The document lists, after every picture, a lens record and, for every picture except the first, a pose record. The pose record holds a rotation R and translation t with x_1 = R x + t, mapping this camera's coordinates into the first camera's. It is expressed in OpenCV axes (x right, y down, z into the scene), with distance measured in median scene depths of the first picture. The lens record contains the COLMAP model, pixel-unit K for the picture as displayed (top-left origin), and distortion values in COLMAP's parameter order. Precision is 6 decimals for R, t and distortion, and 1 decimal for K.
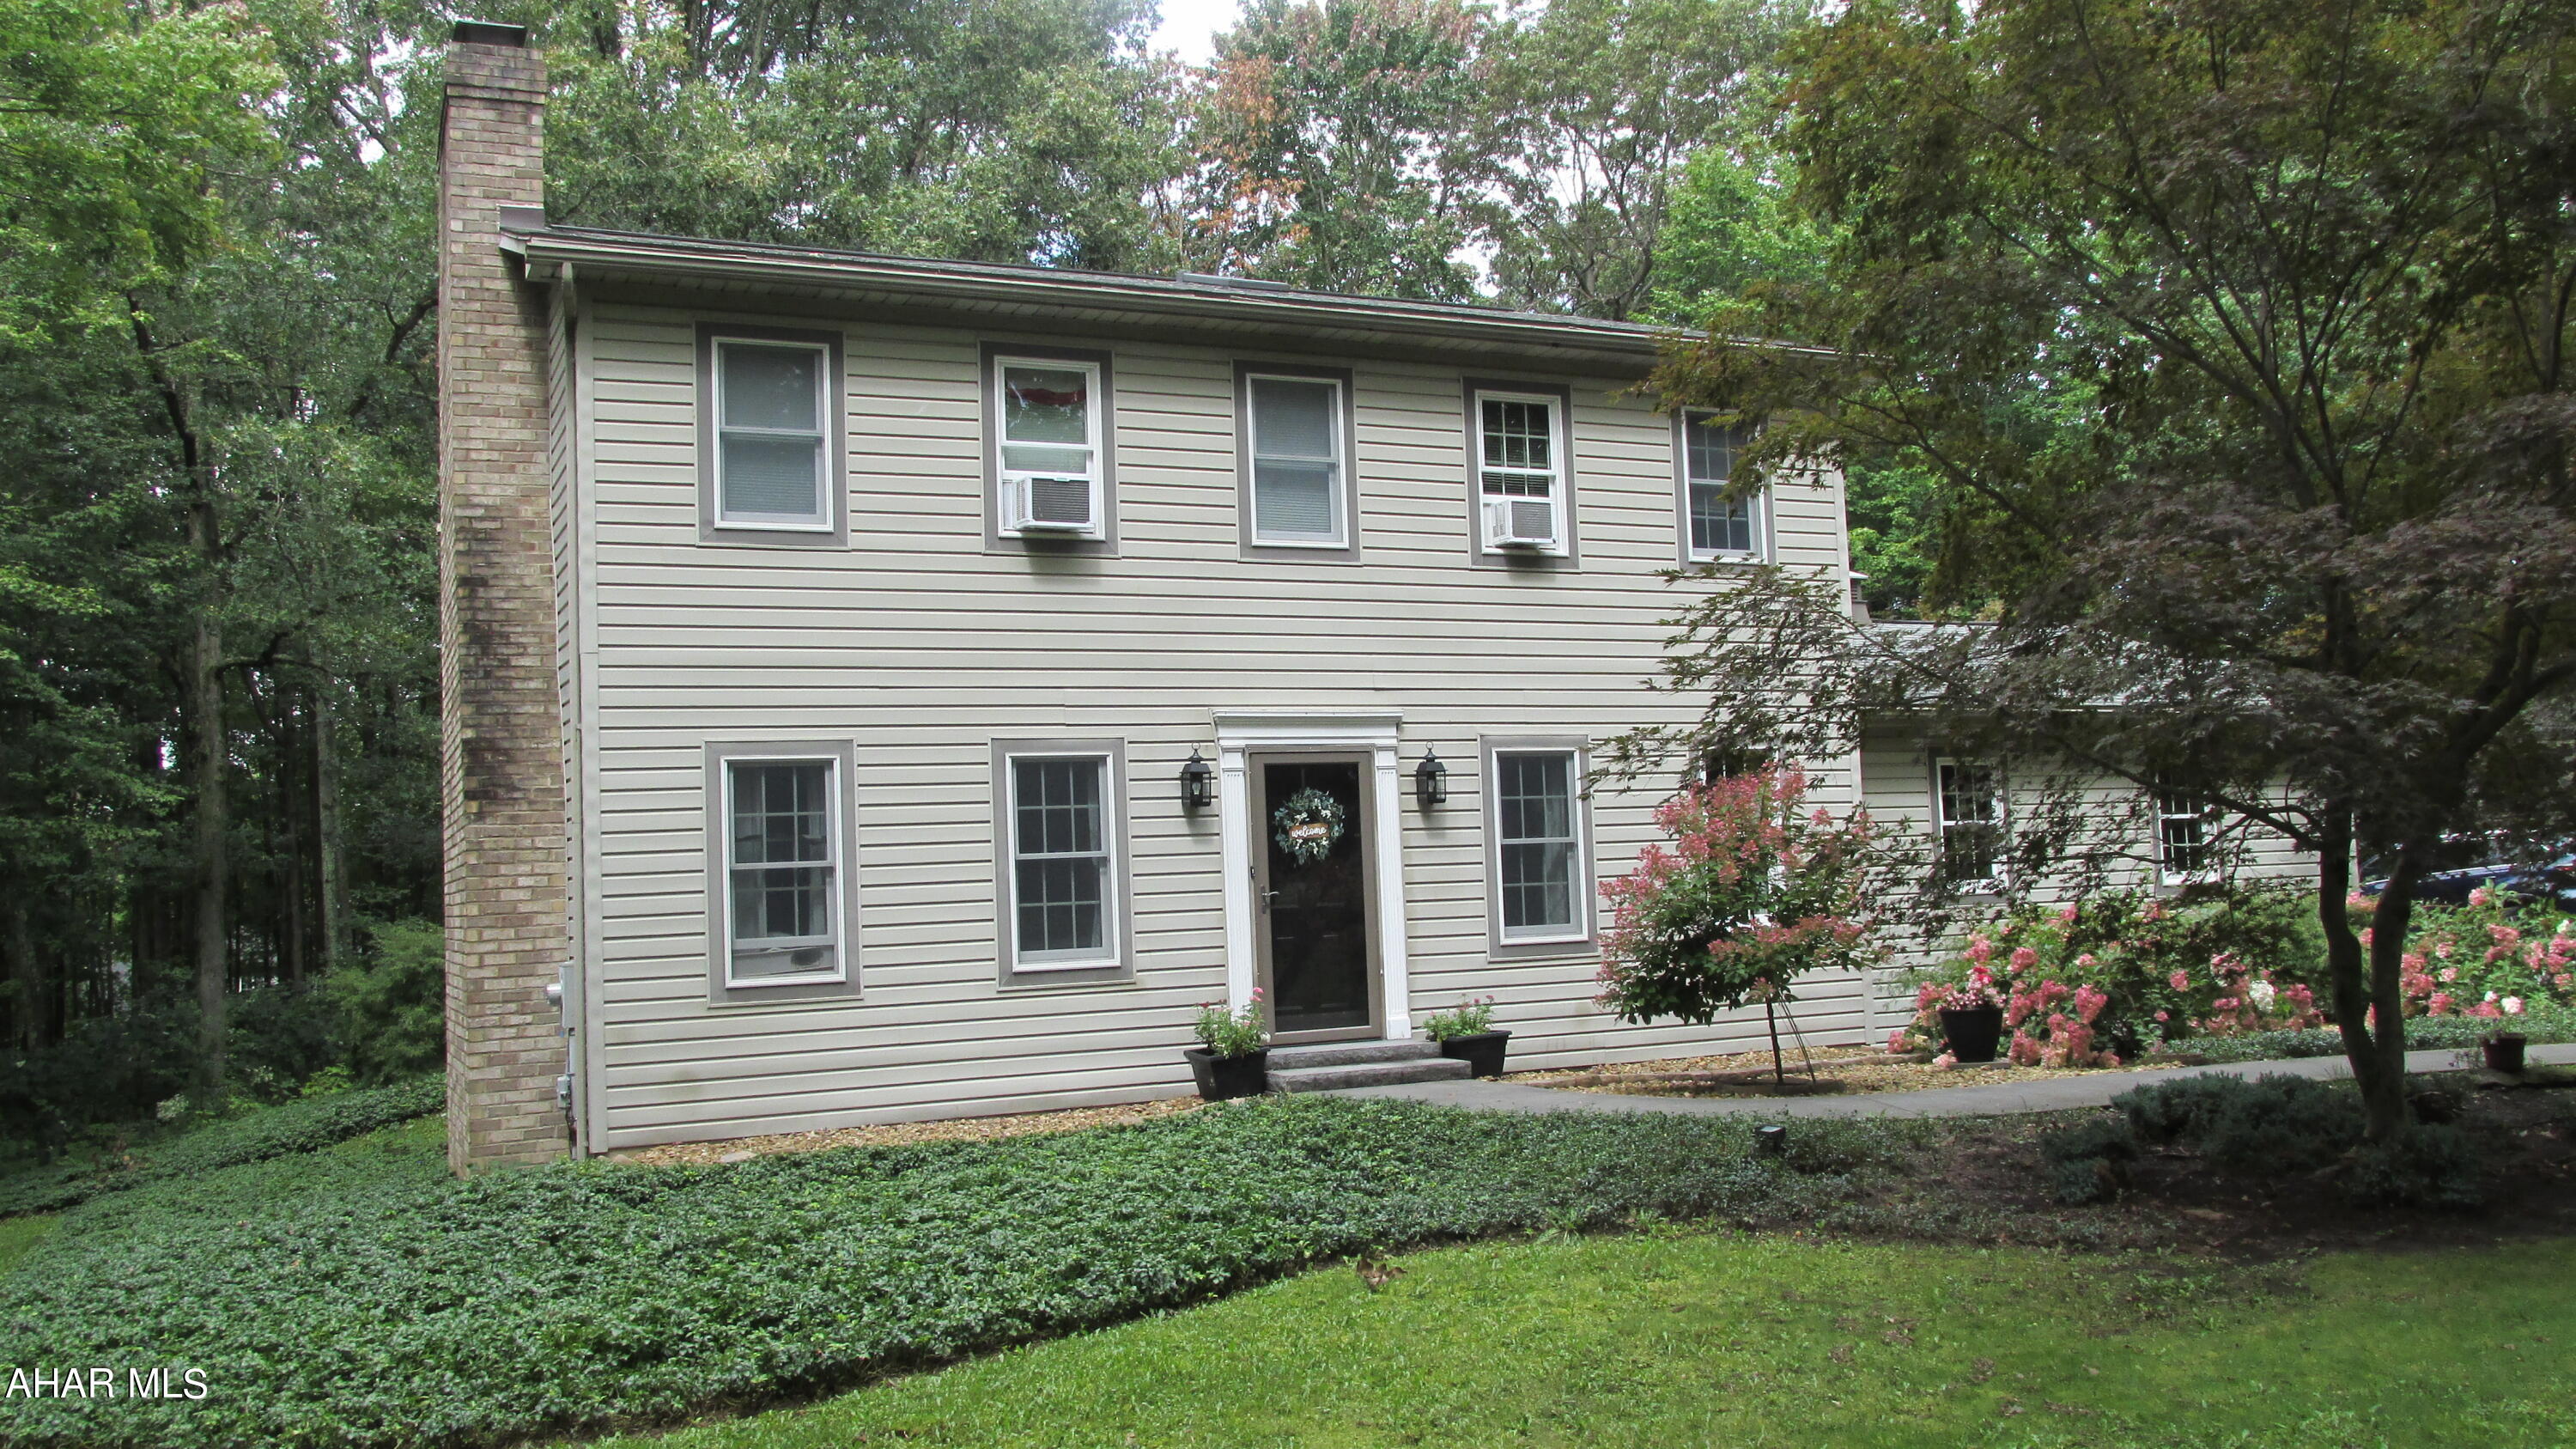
lens RADIAL K [[2151.4, 0, 1288.0], [0, 2151.4, 724.5], [0, 0, 1]] dist [-0.011450, 0.005578]
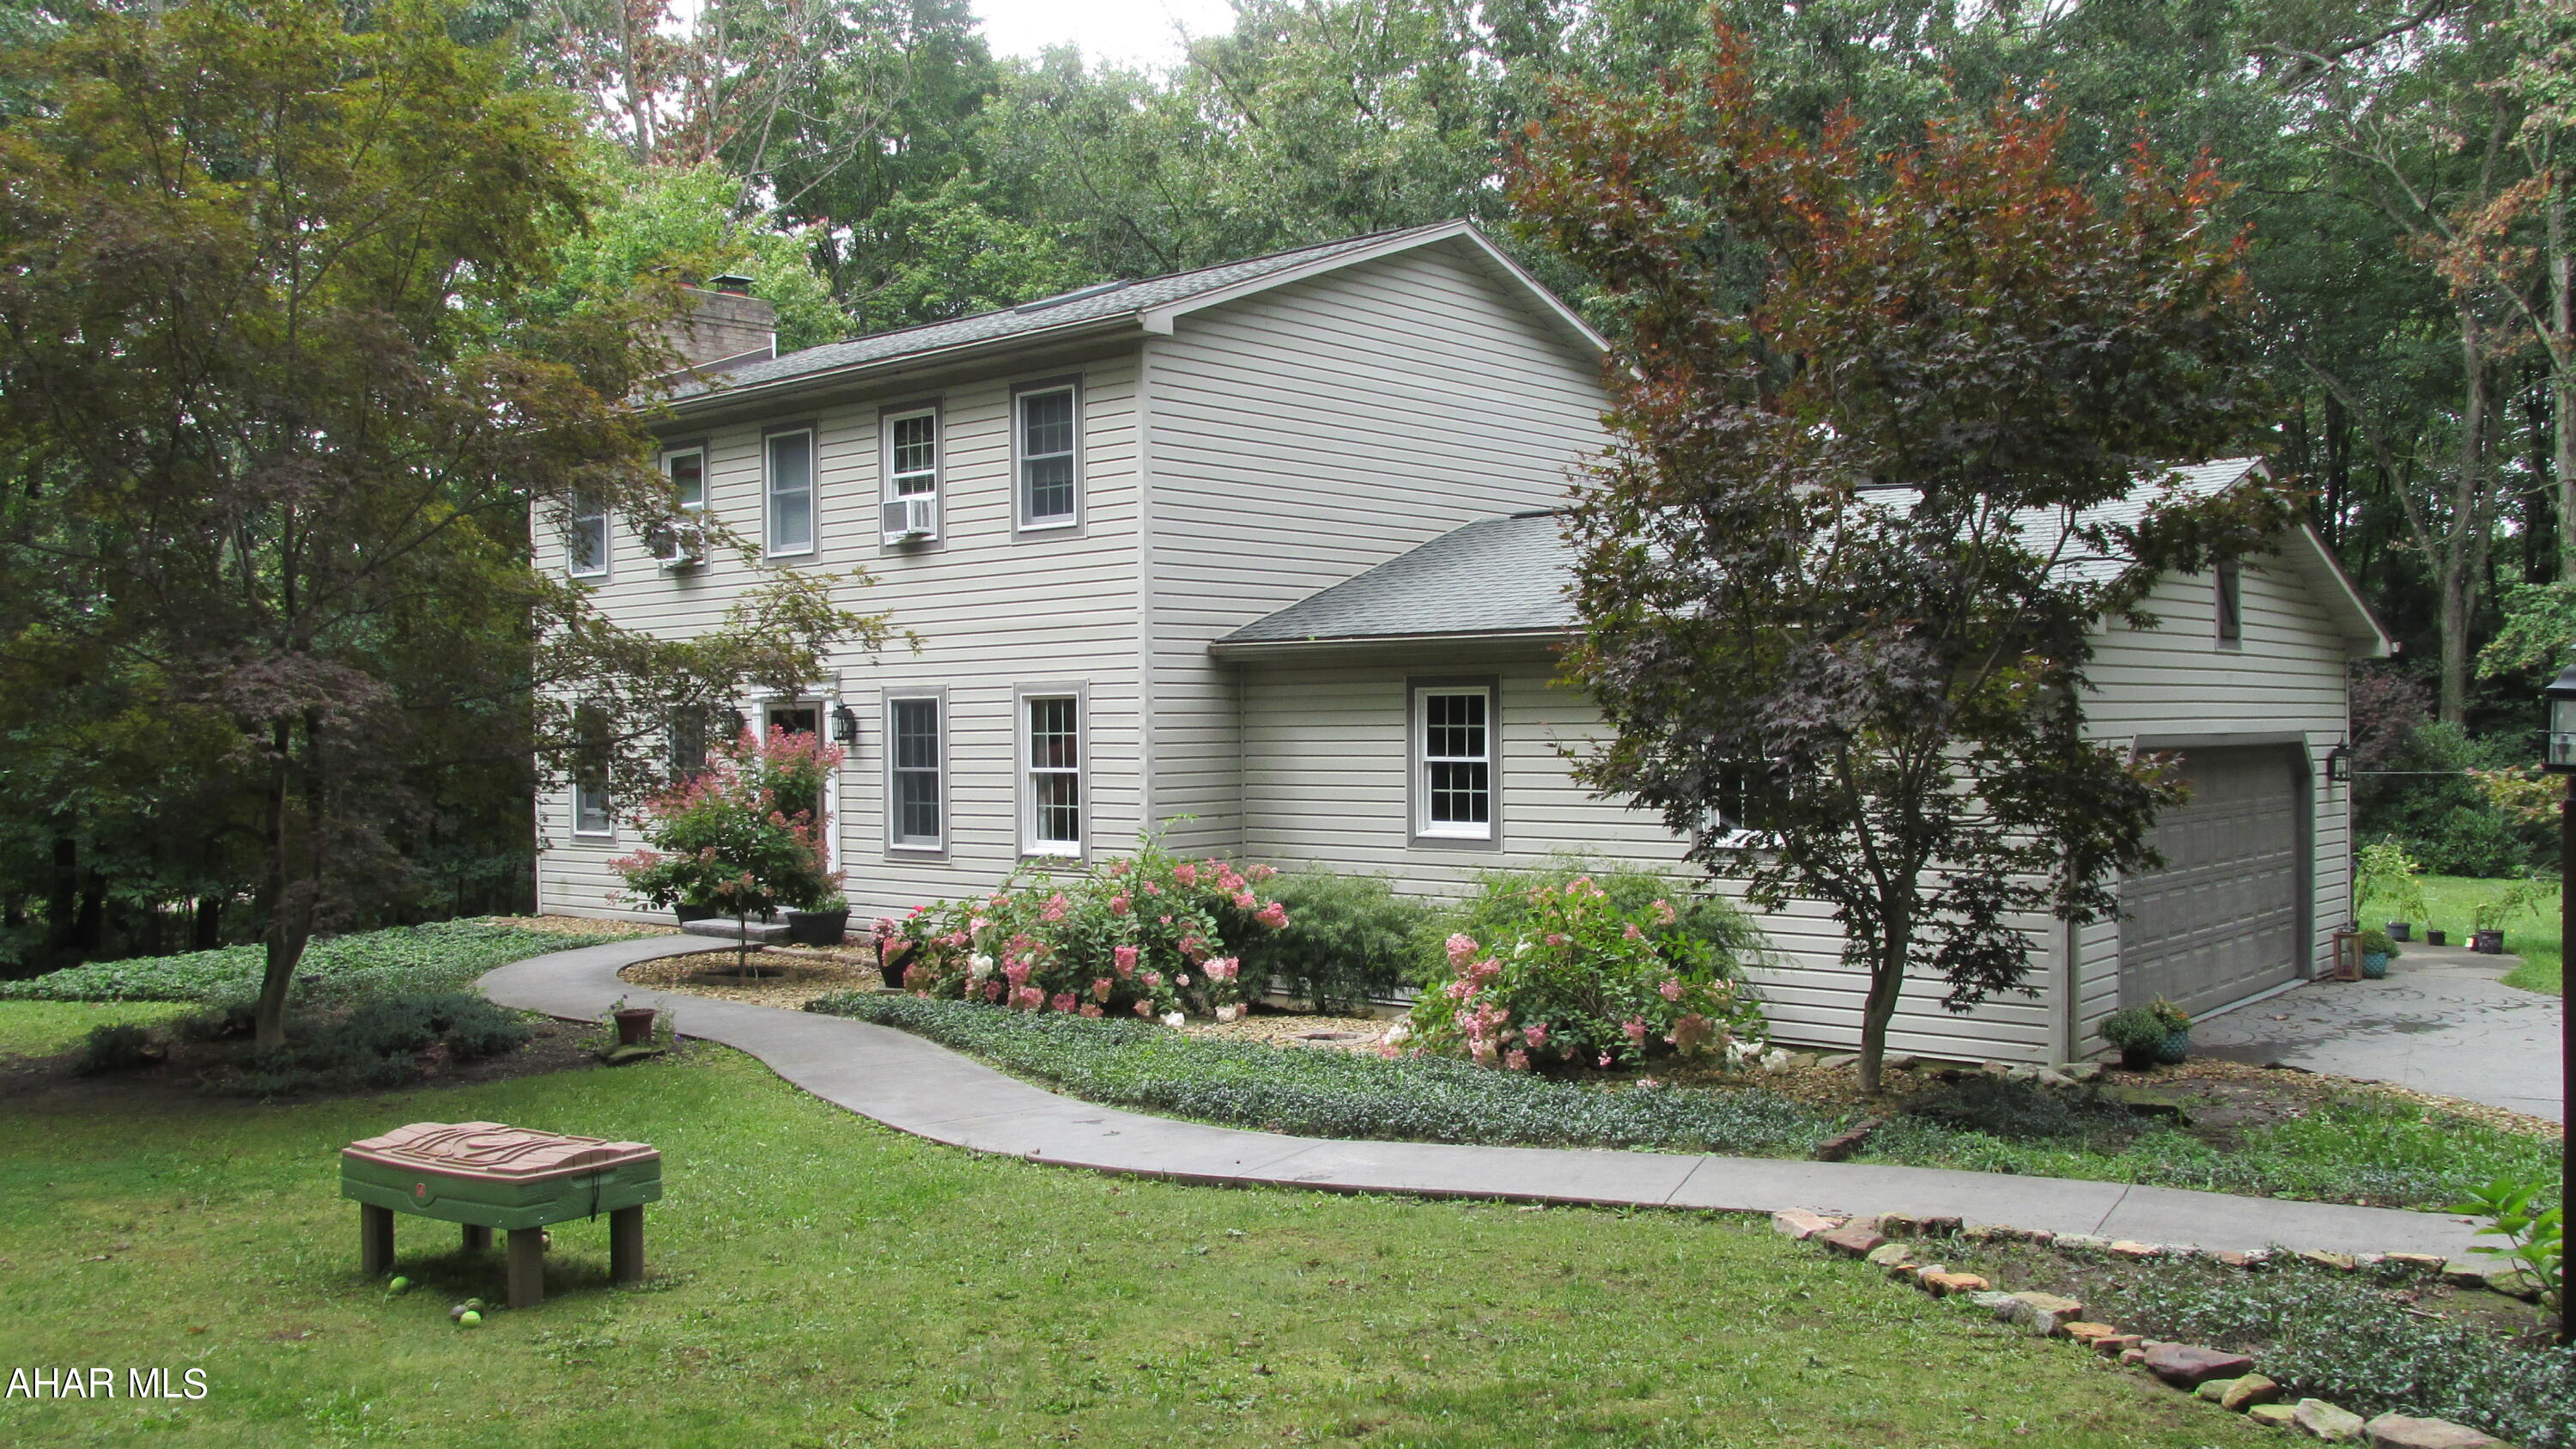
lens RADIAL K [[2147.3, 0, 1265.2], [0, 2147.3, 718.4], [0, 0, 1]] dist [0.004586, 0.006195]
pose [[0.394914, 0.032468, -0.918144, 1.495045], [0.070063, 0.995401, 0.065335, -0.048784], [0.916043, -0.090129, 0.390823, 0.766981]]
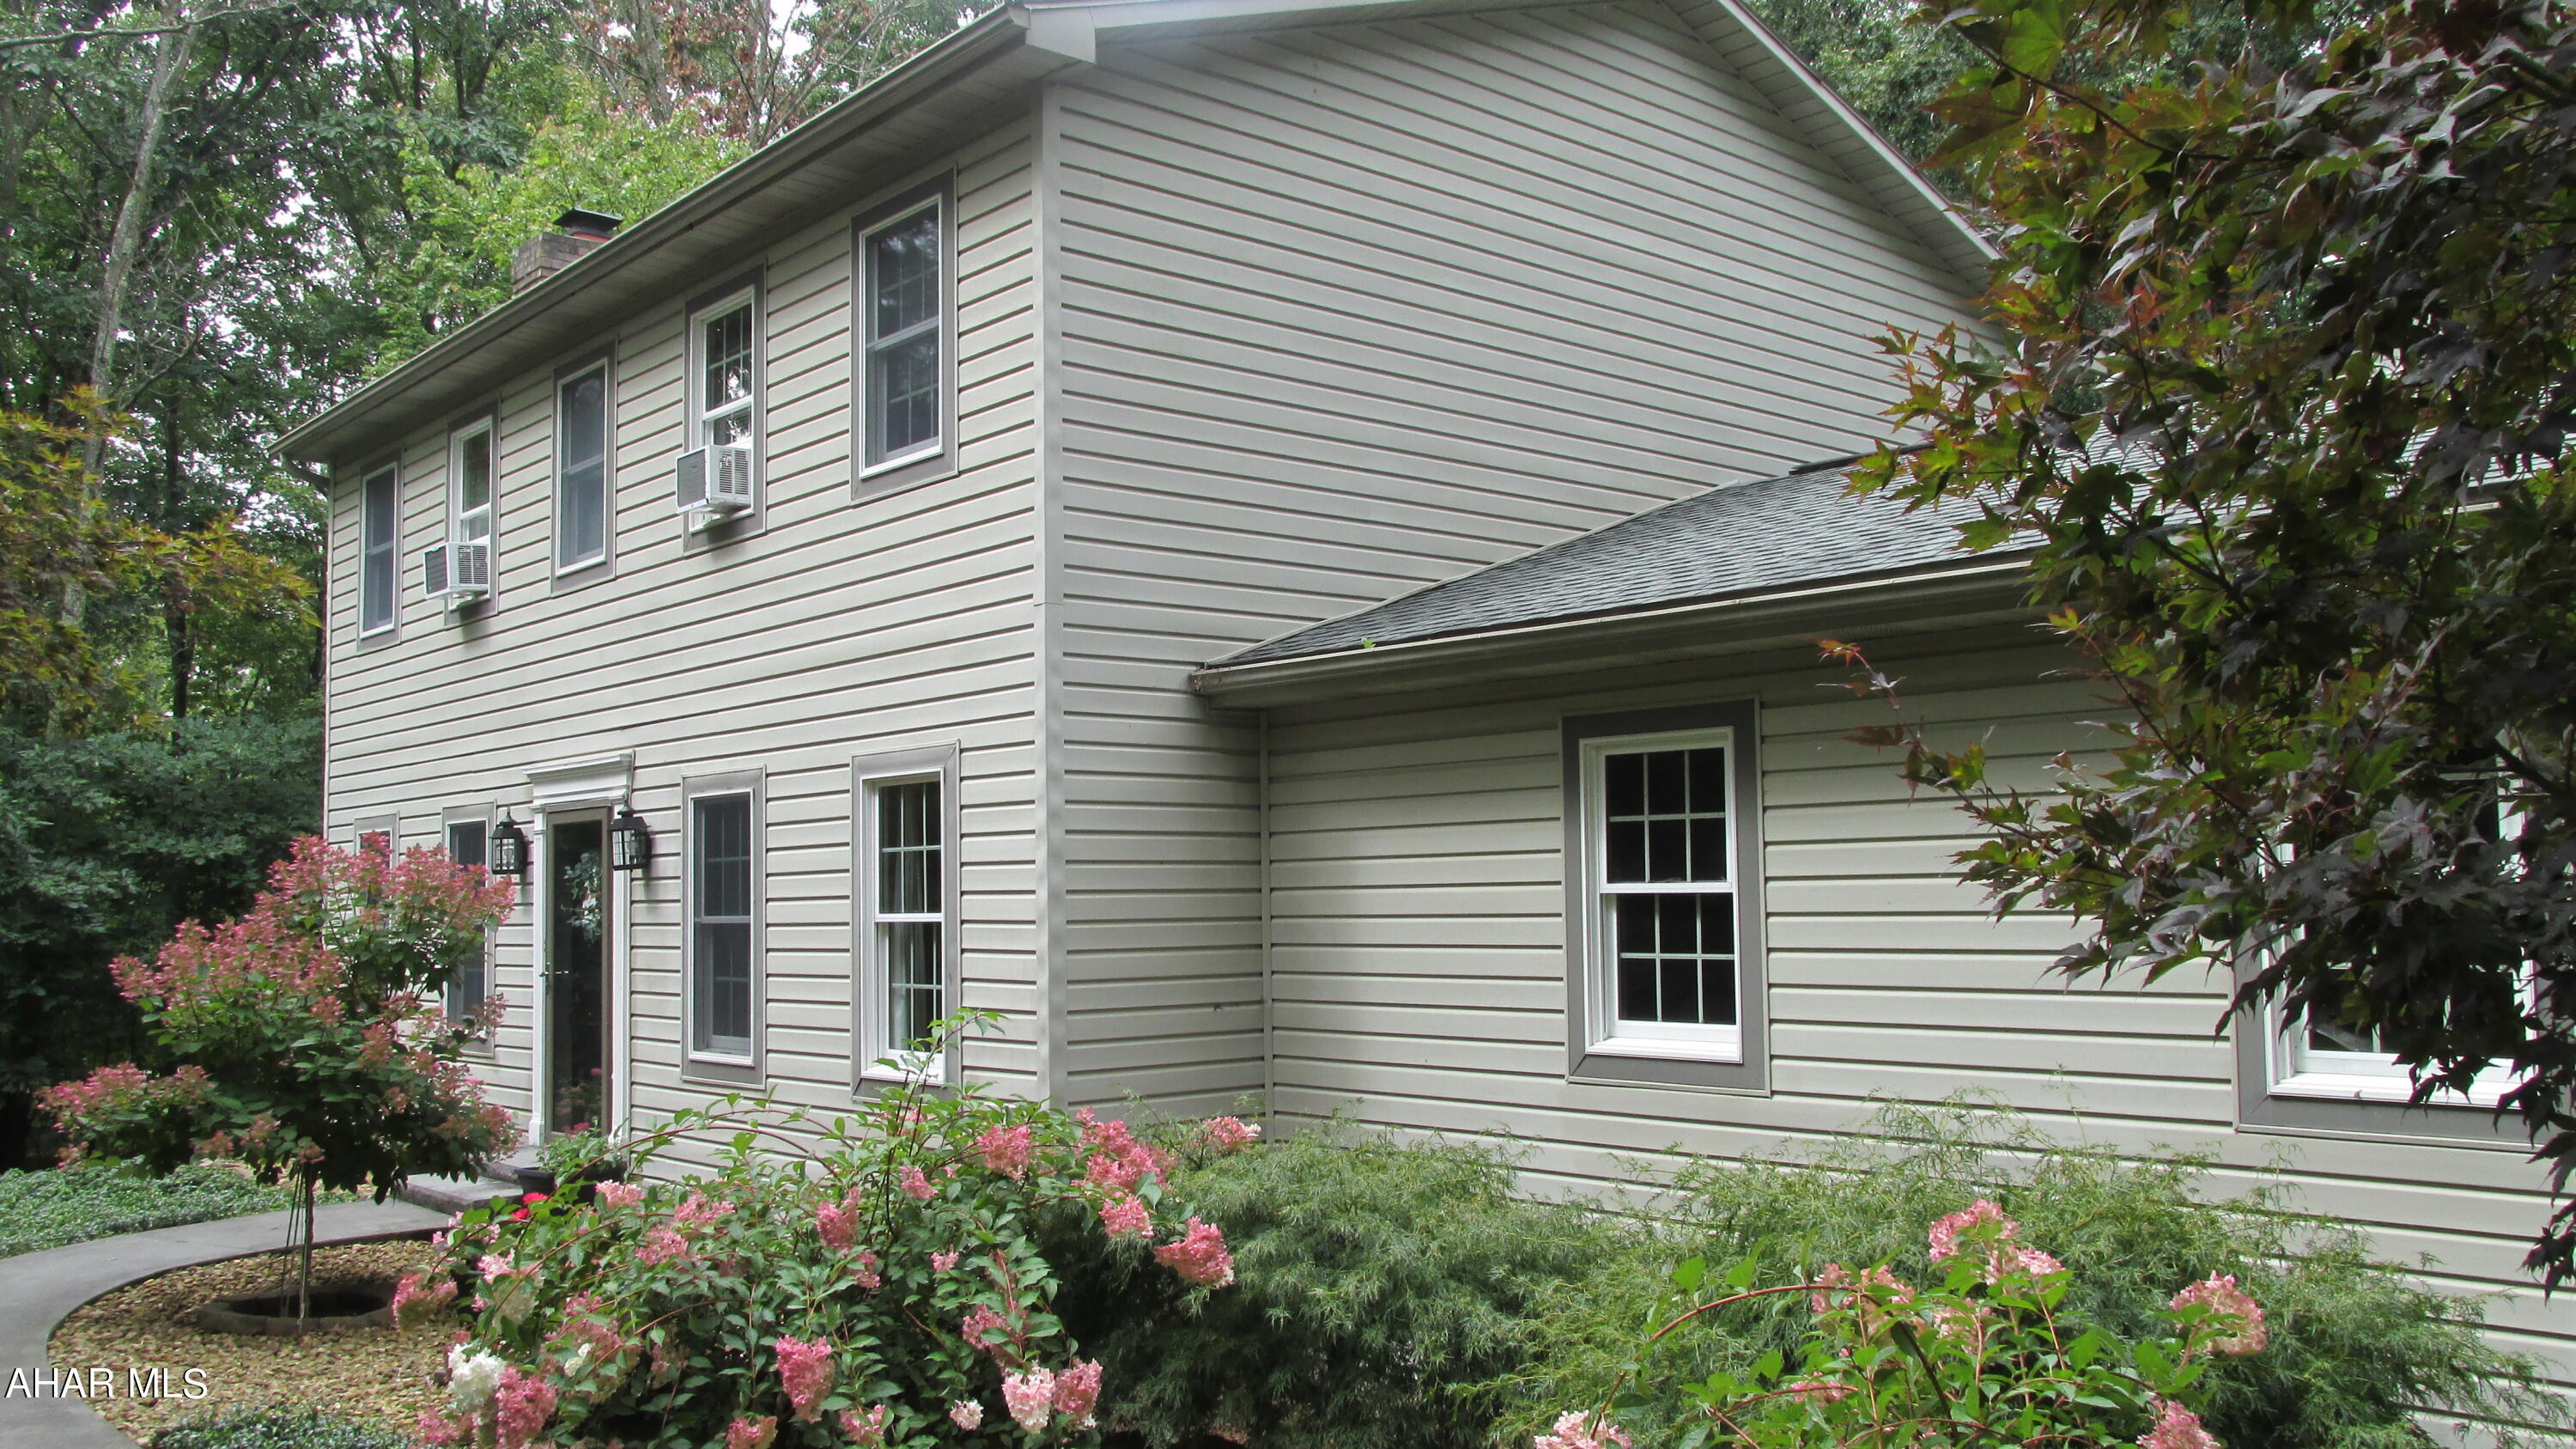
lens RADIAL K [[2147.3, 0, 1265.2], [0, 2147.3, 718.4], [0, 0, 1]] dist [0.004586, 0.006195]
pose [[0.257816, -0.046356, -0.965081, 0.945282], [0.082891, 0.996227, -0.025708, 0.022400], [0.962632, -0.073369, 0.260685, 1.092071]]
